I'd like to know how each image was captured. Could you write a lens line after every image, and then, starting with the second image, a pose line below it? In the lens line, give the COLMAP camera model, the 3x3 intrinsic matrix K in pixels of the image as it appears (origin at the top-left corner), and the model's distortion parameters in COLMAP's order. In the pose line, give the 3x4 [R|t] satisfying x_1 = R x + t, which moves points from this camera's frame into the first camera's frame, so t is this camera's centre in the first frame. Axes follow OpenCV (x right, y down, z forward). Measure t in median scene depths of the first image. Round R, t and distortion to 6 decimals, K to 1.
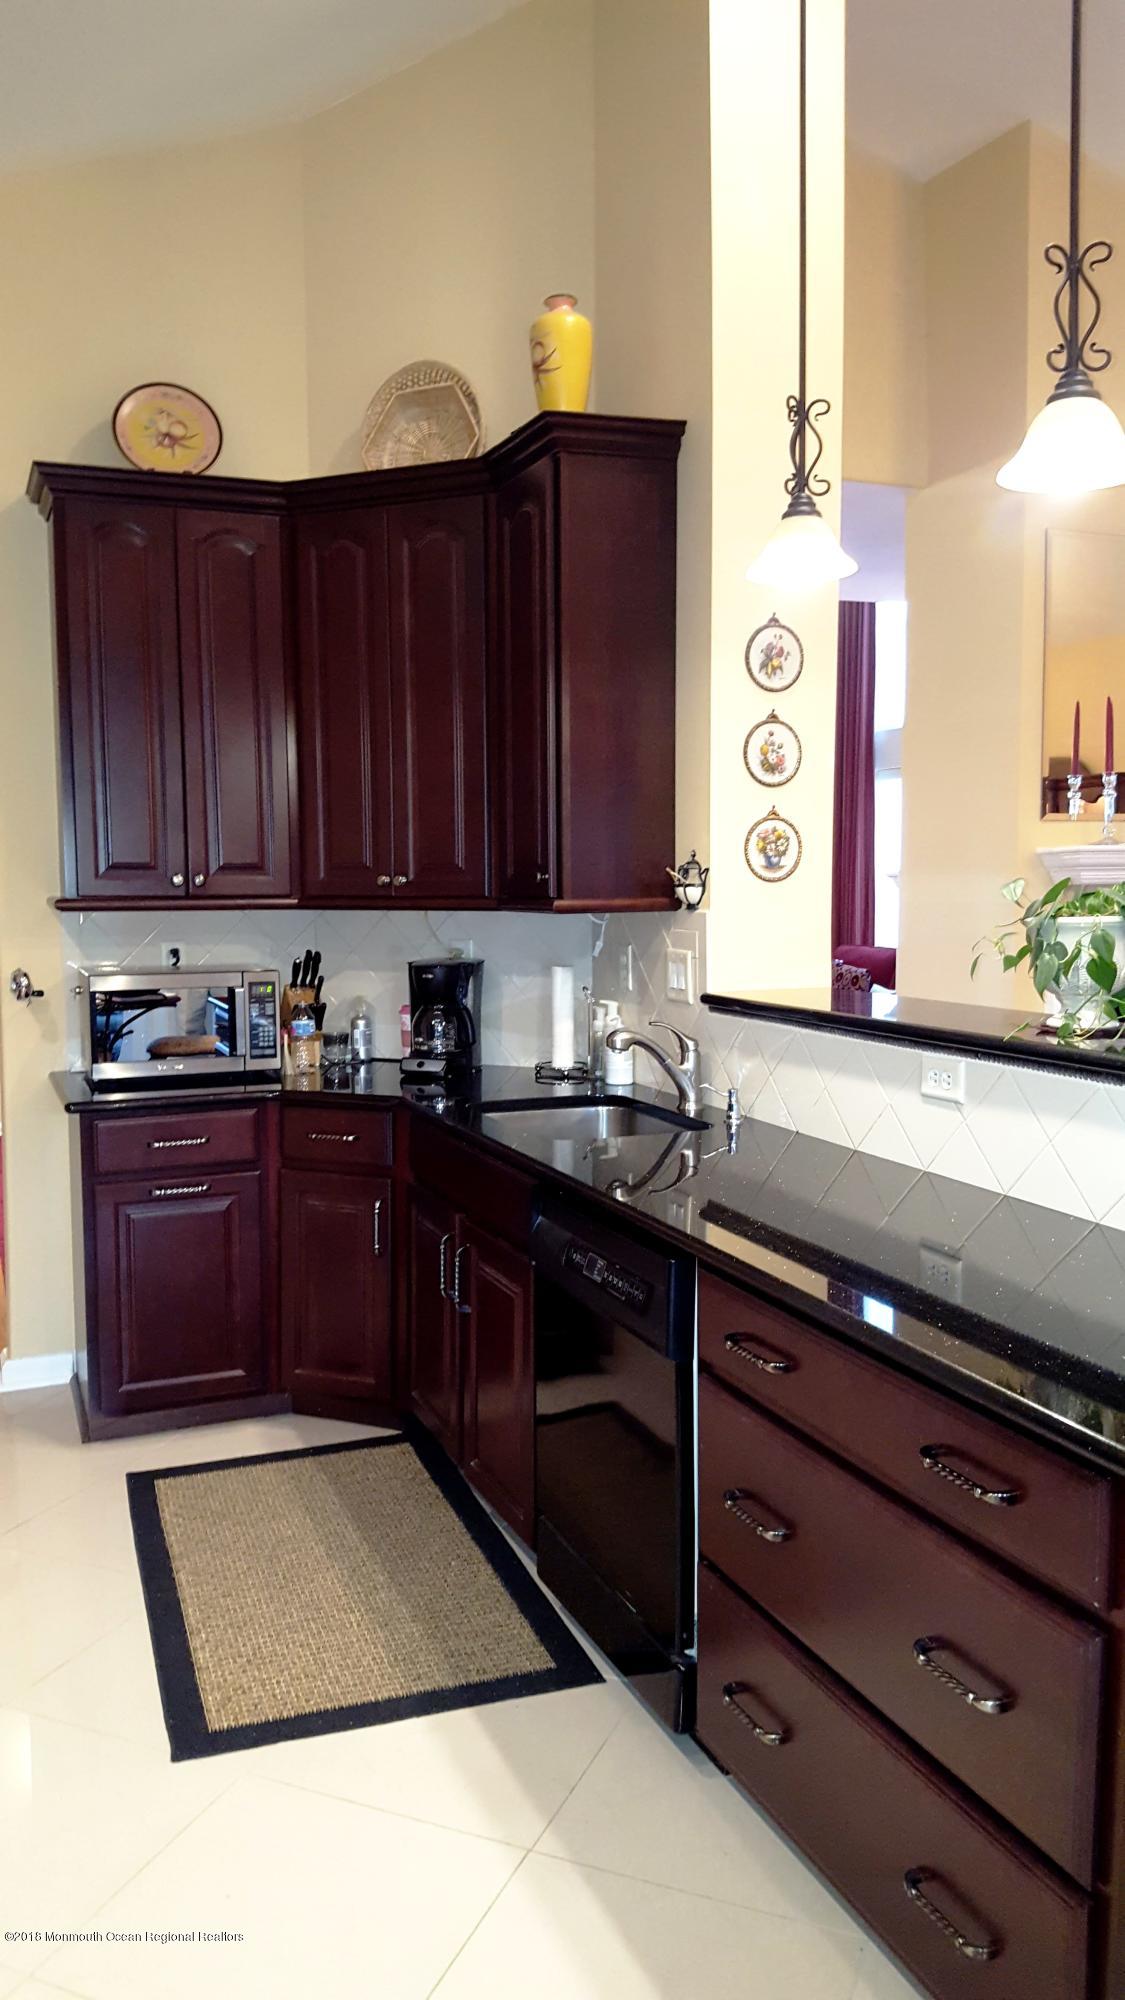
lens RADIAL K [[1516.5, 0, 491.1], [0, 1516.5, 1048.5], [0, 0, 1]] dist [0.128583, -0.250429]
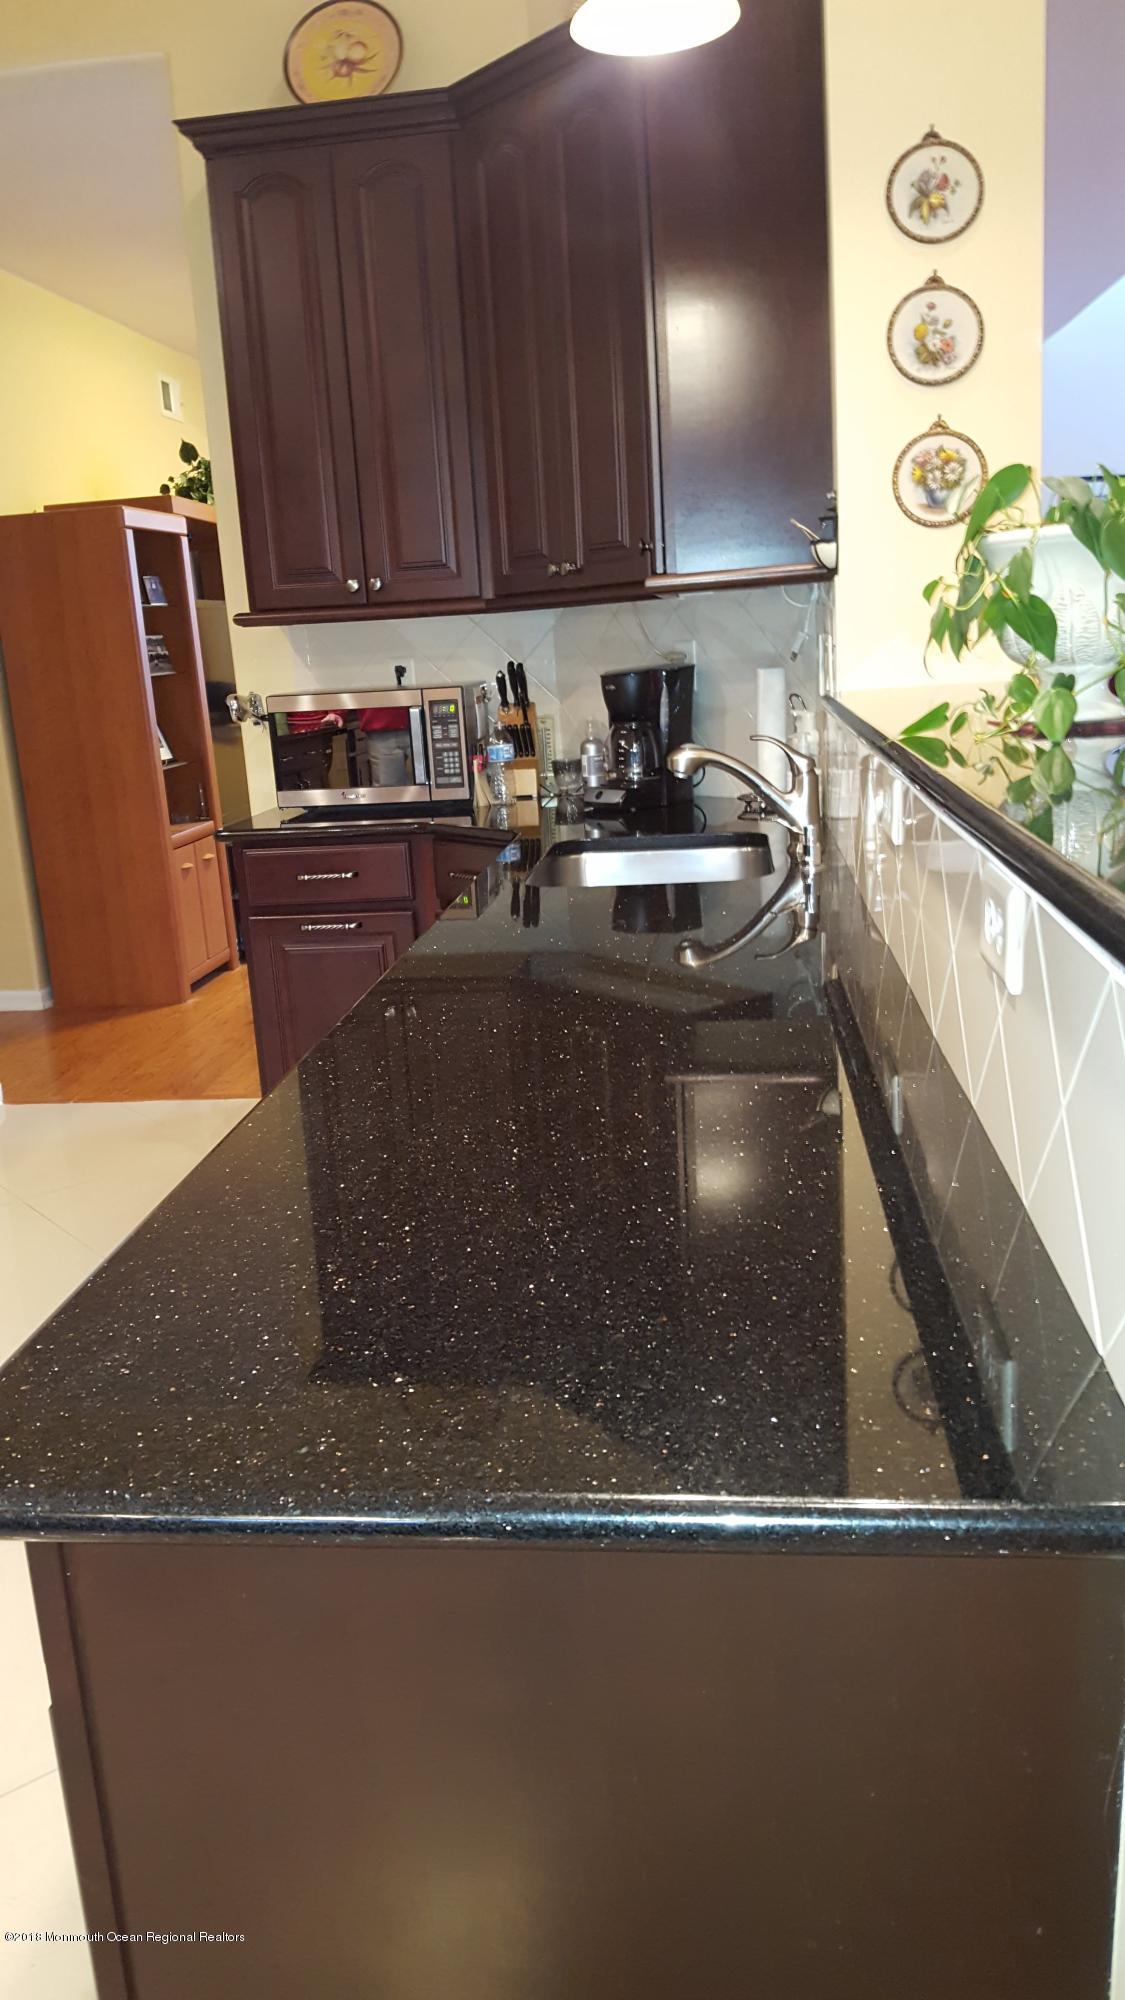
lens RADIAL K [[1512.0, 0, 536.2], [0, 1512.0, 999.7], [0, 0, 1]] dist [0.135577, -0.268895]
pose [[0.885325, 0.062975, -0.460689, 0.362317], [-0.002029, 0.991300, 0.131608, 0.014511], [0.464969, -0.115581, 0.877750, 0.264726]]
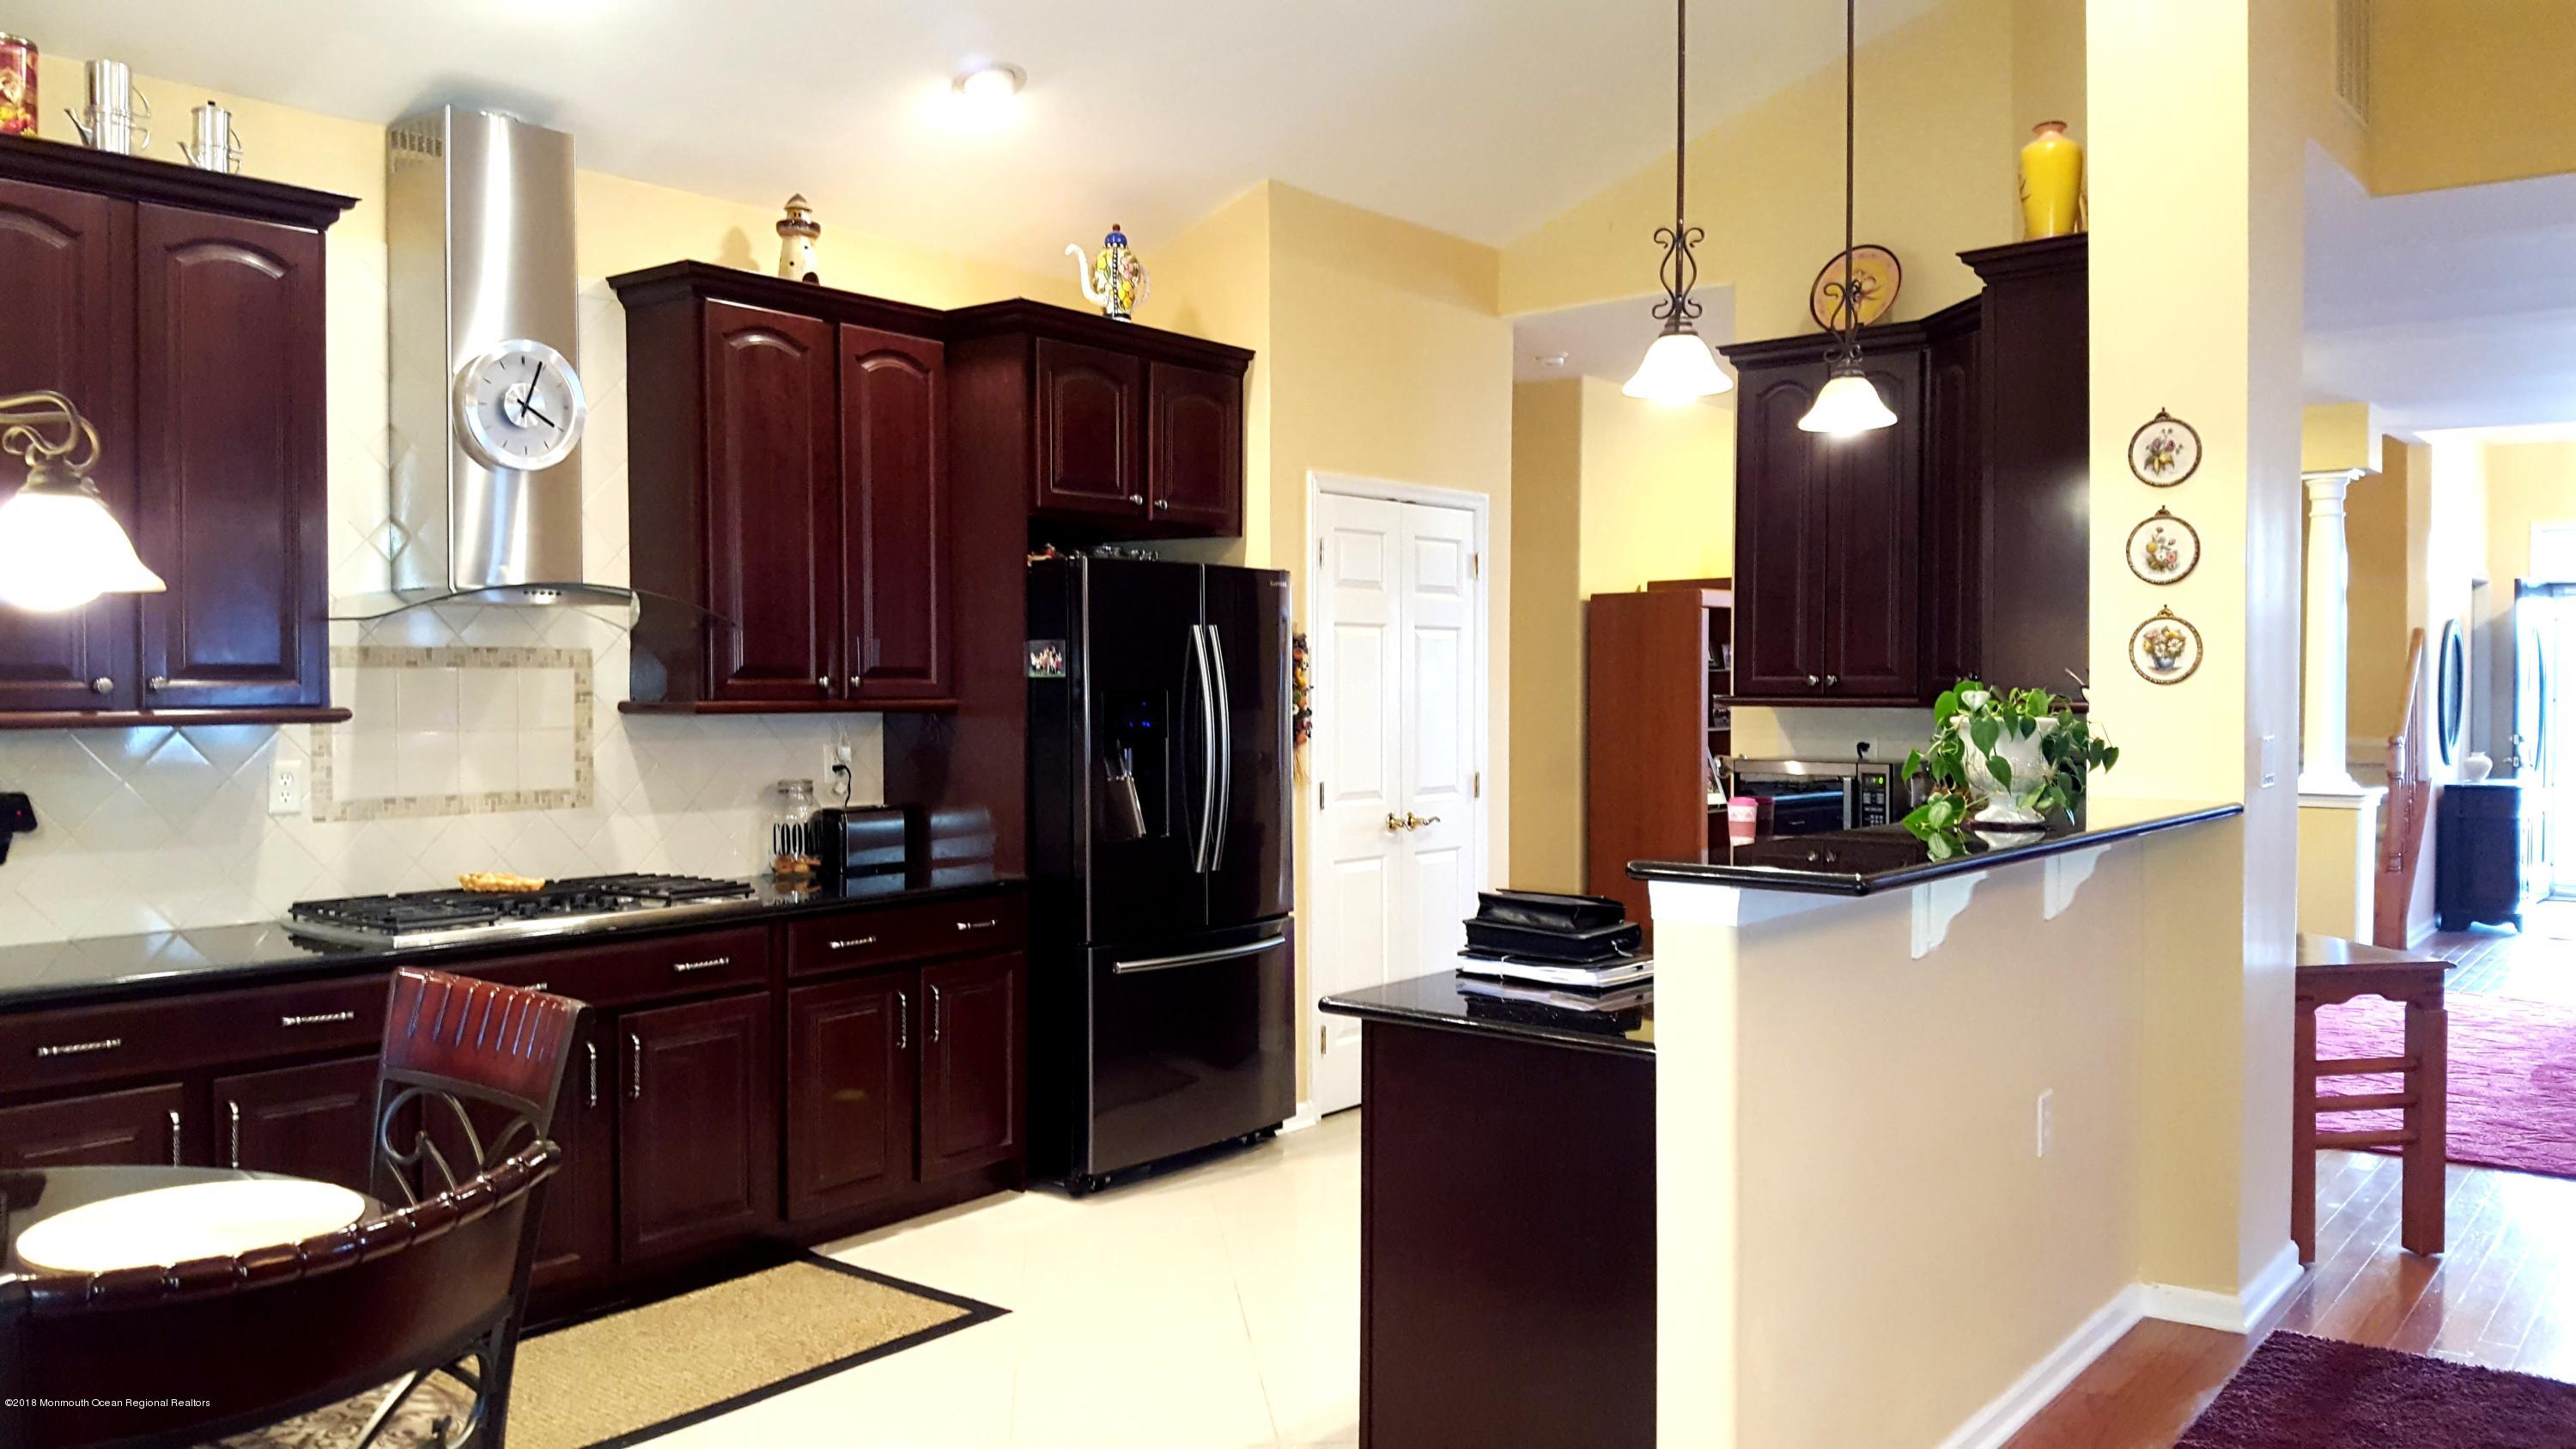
lens RADIAL K [[1947.8, 0, 1286.9], [0, 1947.8, 743.0], [0, 0, 1]] dist [0.135577, -0.268895]
pose [[0.508953, 0.036660, -0.860013, 0.963785], [-0.104879, 0.994290, -0.019684, 0.007325], [0.854381, 0.100215, 0.509892, -0.080738]]
